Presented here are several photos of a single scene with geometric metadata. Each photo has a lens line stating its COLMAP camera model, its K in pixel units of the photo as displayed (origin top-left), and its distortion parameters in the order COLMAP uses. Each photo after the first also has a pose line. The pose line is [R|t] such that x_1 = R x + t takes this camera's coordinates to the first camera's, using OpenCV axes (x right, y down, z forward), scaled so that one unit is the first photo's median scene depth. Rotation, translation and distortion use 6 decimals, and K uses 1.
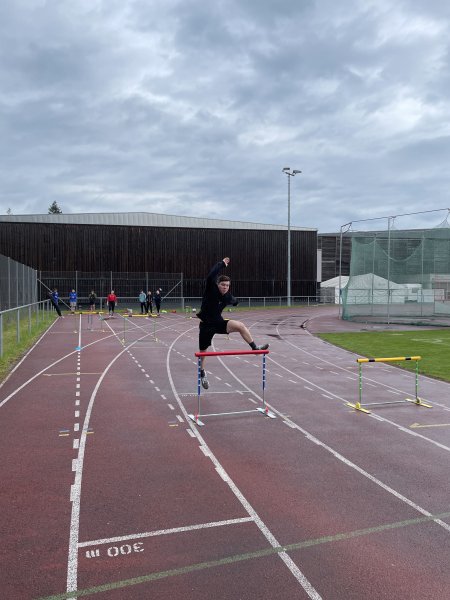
lens RADIAL K [[449.2, 0, 234.5], [0, 449.2, 300.8], [0, 0, 1]] dist [0.088276, -0.119921]
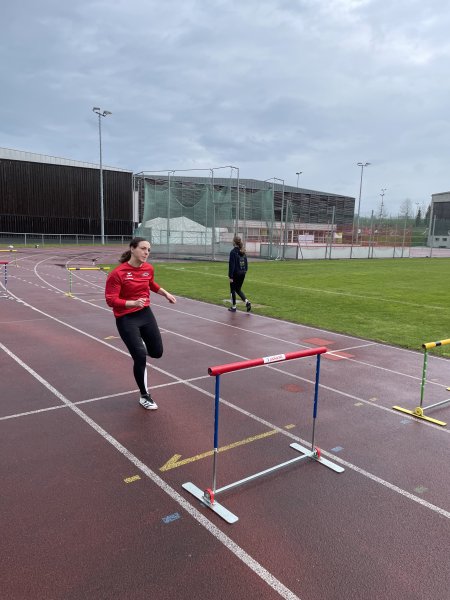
lens RADIAL K [[446.3, 0, 231.6], [0, 446.3, 303.4], [0, 0, 1]] dist [0.097880, -0.126902]
pose [[0.937659, -0.023339, 0.346773, 0.046412], [-0.024218, 0.990930, 0.132179, 0.003343], [-0.346712, -0.132337, 0.928589, -0.157999]]
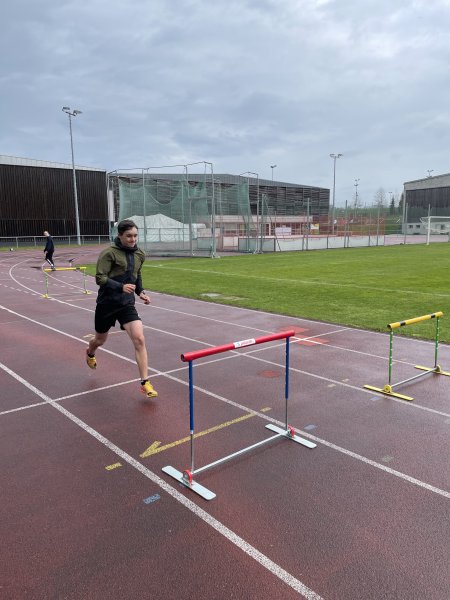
lens RADIAL K [[446.1, 0, 231.7], [0, 446.1, 298.1], [0, 0, 1]] dist [0.102785, -0.129452]
pose [[0.920388, -0.066885, 0.385244, 0.046993], [0.017059, 0.991192, 0.131332, 0.004060], [-0.390635, -0.114305, 0.913422, -0.162719]]
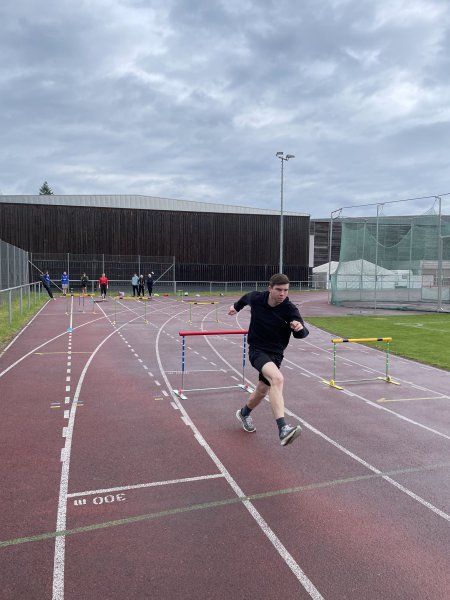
lens RADIAL K [[449.2, 0, 238.1], [0, 449.2, 300.1], [0, 0, 1]] dist [0.089622, -0.121191]
pose [[0.999705, 0.009473, 0.022372, 0.004362], [-0.010208, 0.999404, 0.032969, 0.000559], [-0.022047, -0.033188, 0.999206, -0.010671]]
